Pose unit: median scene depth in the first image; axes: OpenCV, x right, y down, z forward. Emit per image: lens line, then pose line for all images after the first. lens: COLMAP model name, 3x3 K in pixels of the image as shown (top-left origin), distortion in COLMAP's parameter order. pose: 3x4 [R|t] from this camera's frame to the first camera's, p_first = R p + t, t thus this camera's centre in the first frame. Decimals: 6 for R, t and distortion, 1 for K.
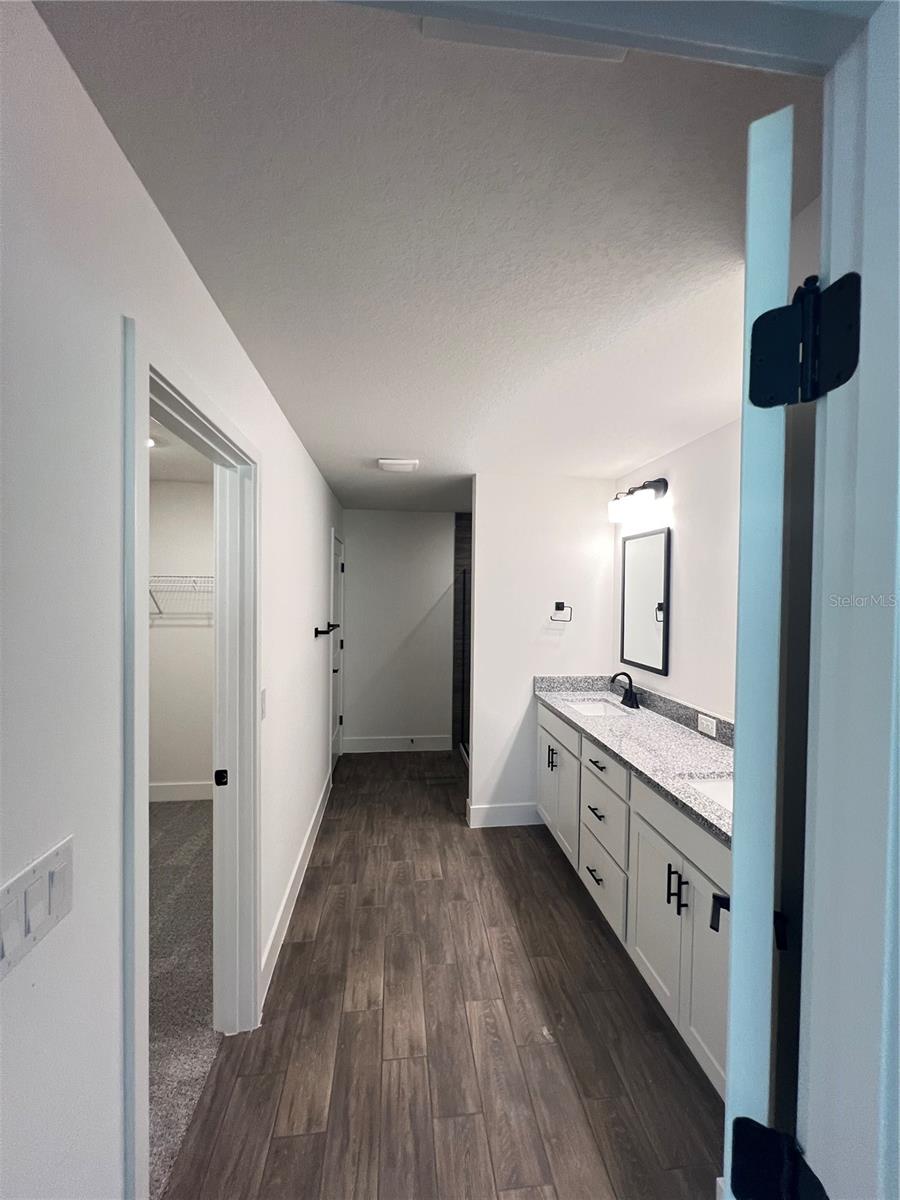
lens RADIAL K [[476.3, 0, 447.9], [0, 476.3, 599.9], [0, 0, 1]] dist [-0.002532, 0.000307]
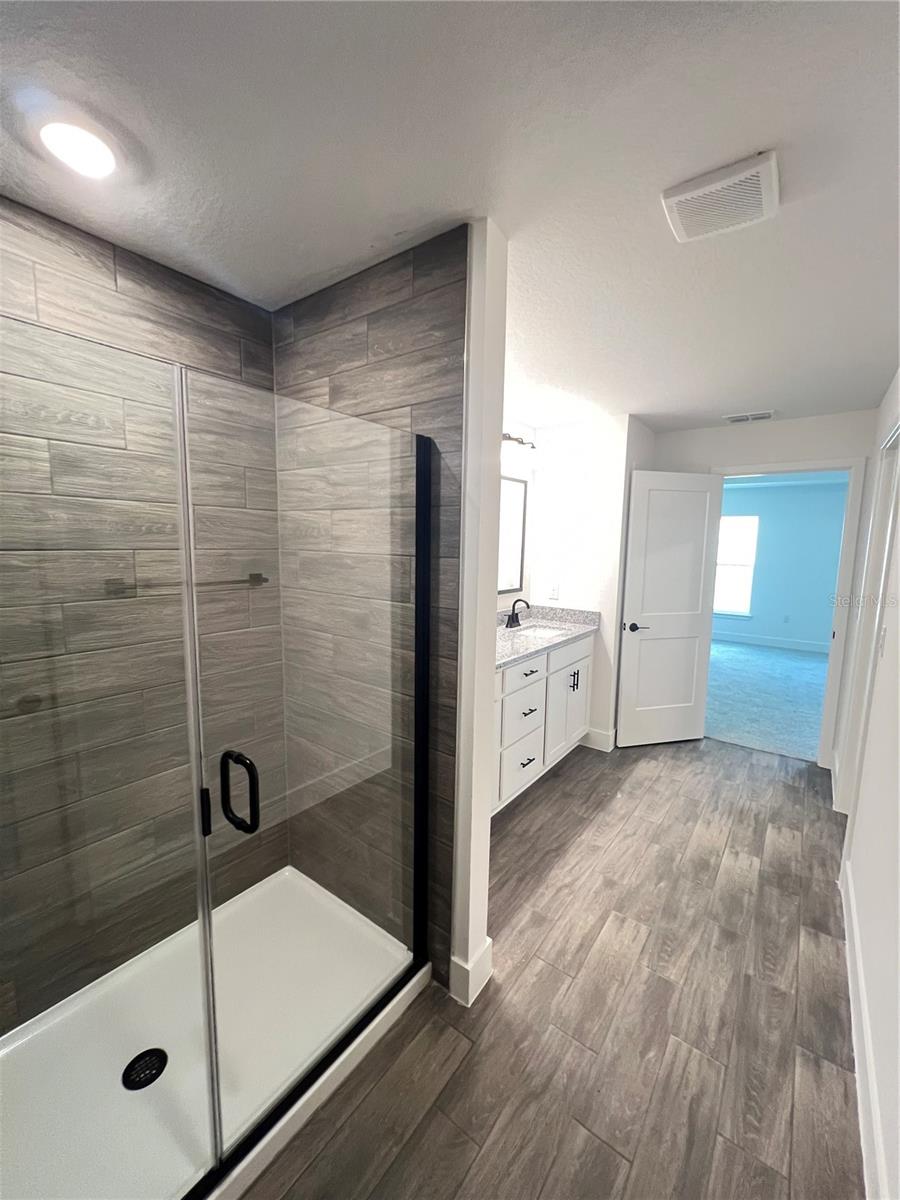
lens RADIAL K [[476.3, 0, 457.0], [0, 476.3, 595.4], [0, 0, 1]] dist [-0.002532, 0.000307]
pose [[-0.729414, -0.098330, 0.676968, -0.323965], [-0.011427, 0.991229, 0.131664, -0.000494], [-0.683977, 0.088301, -0.724140, 1.866122]]
